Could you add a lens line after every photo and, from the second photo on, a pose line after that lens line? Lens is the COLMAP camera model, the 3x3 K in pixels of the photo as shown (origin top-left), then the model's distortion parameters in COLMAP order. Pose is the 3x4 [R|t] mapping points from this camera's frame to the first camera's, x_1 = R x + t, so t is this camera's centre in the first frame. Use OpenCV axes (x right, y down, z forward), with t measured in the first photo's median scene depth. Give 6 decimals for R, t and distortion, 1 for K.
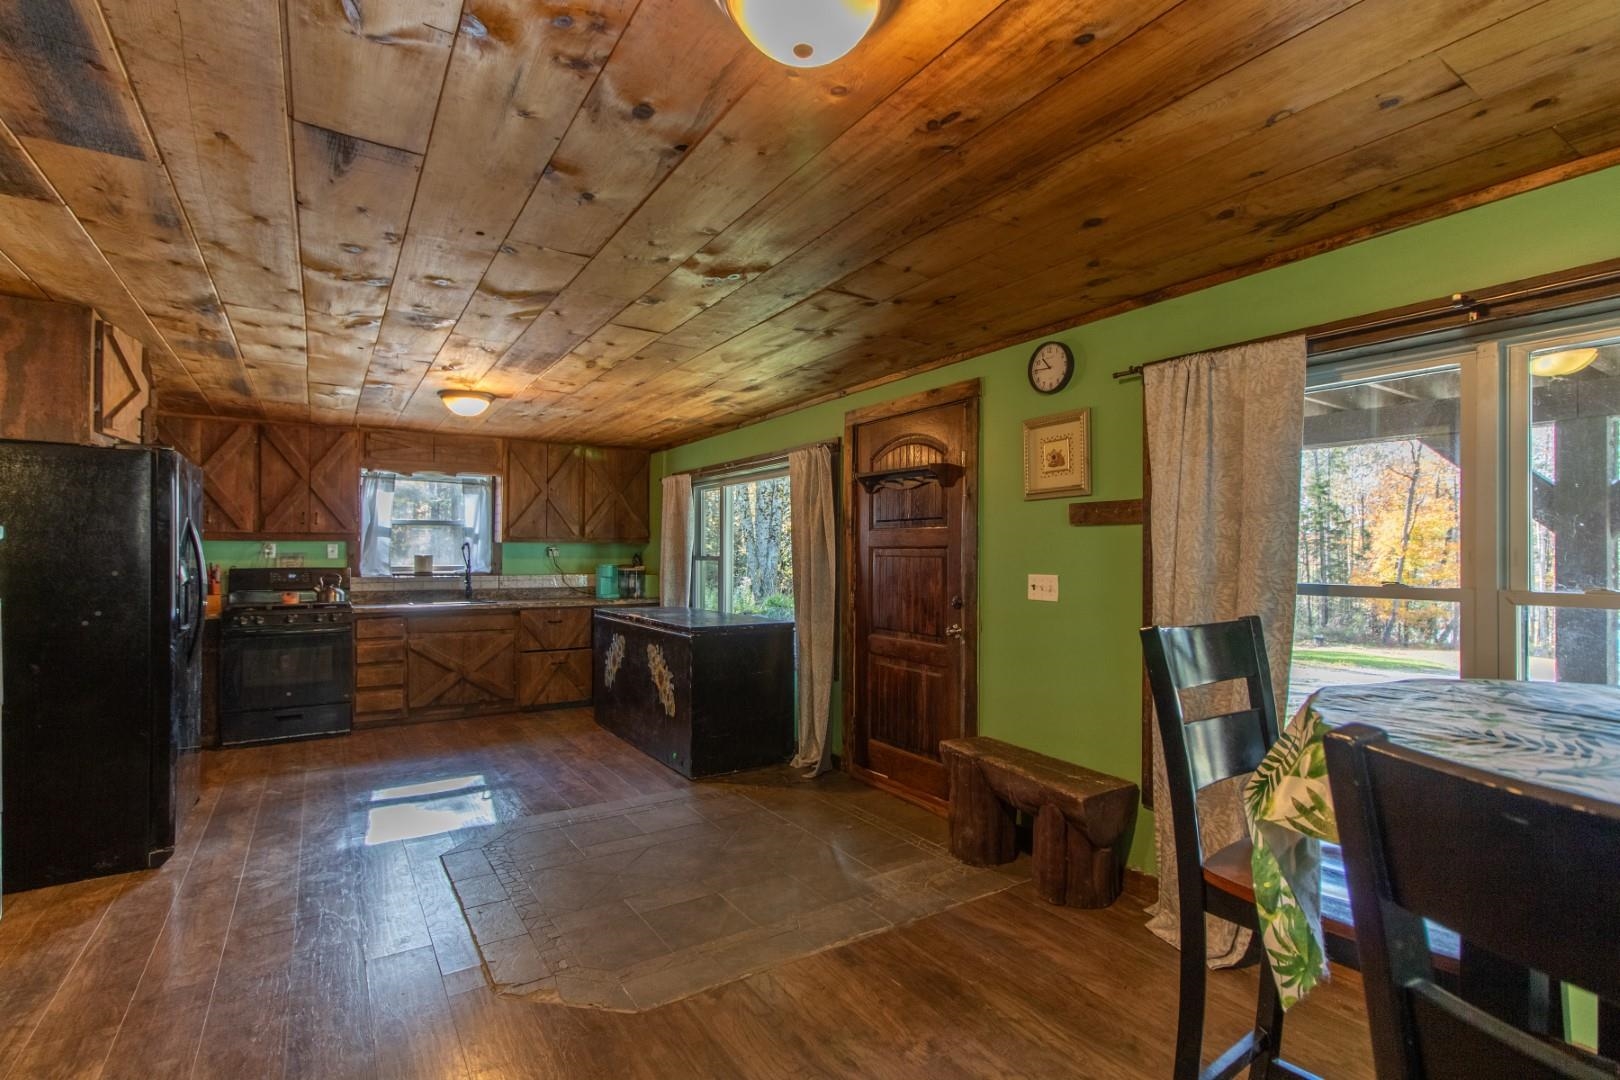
lens RADIAL K [[769.7, 0, 811.3], [0, 769.7, 547.2], [0, 0, 1]] dist [-0.000545, 0.000283]
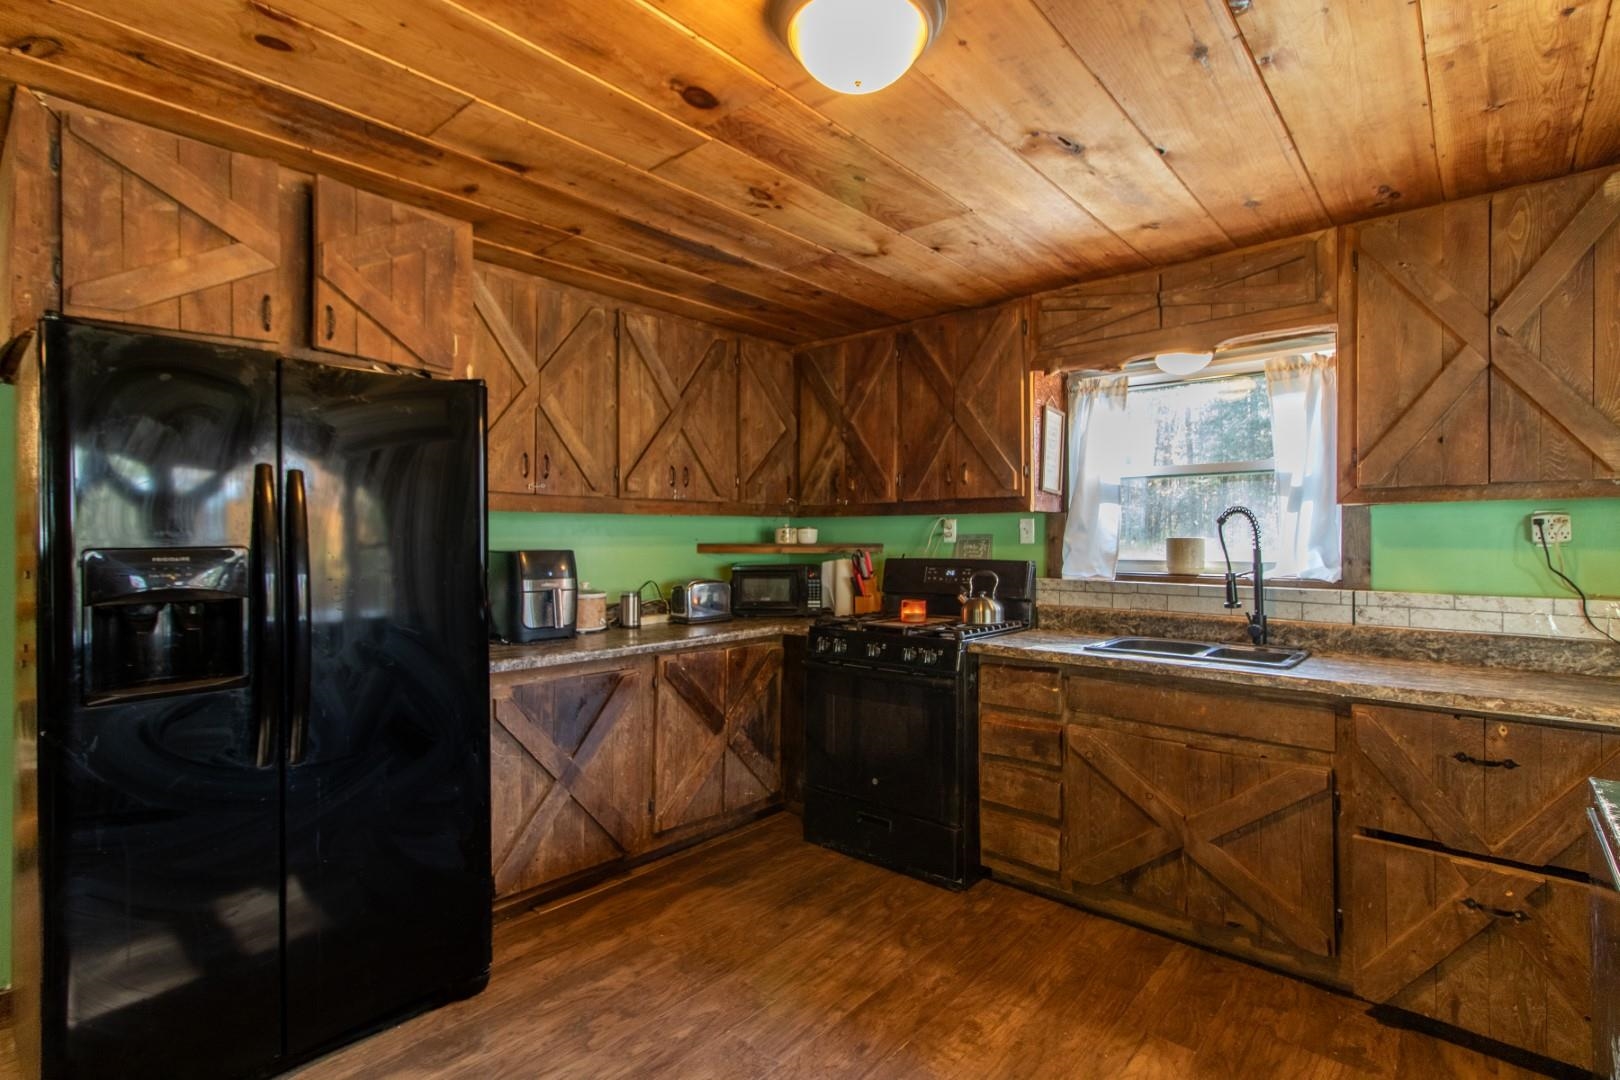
lens RADIAL K [[772.5, 0, 808.5], [0, 772.5, 531.1], [0, 0, 1]] dist [0.003520, 0.001290]
pose [[0.286488, -0.007135, -0.958057, -0.124108], [0.010632, 0.999934, -0.004268, 0.005994], [0.958025, -0.008963, 0.286545, 0.691442]]
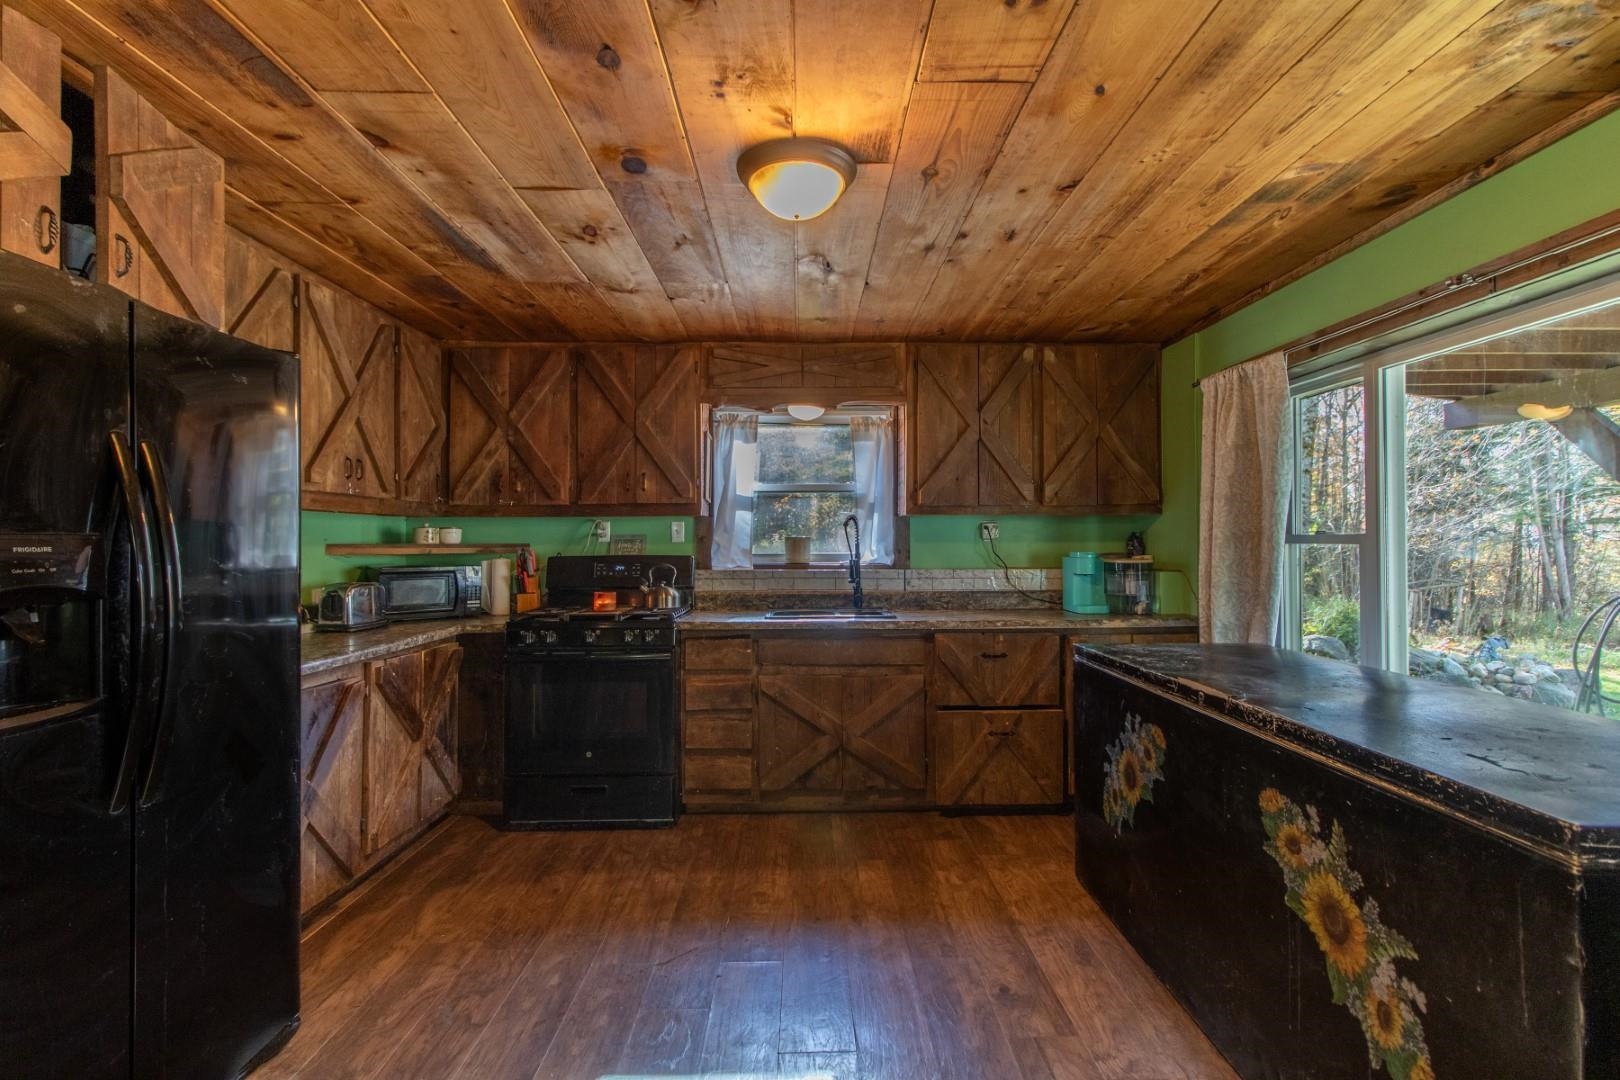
lens RADIAL K [[765.2, 0, 818.5], [0, 765.2, 531.9], [0, 0, 1]] dist [-0.001442, 0.000292]
pose [[0.855950, -0.011125, -0.516938, -0.163576], [0.009006, 0.999938, -0.006607, 0.010924], [0.516979, 0.001000, 0.855997, 0.486503]]
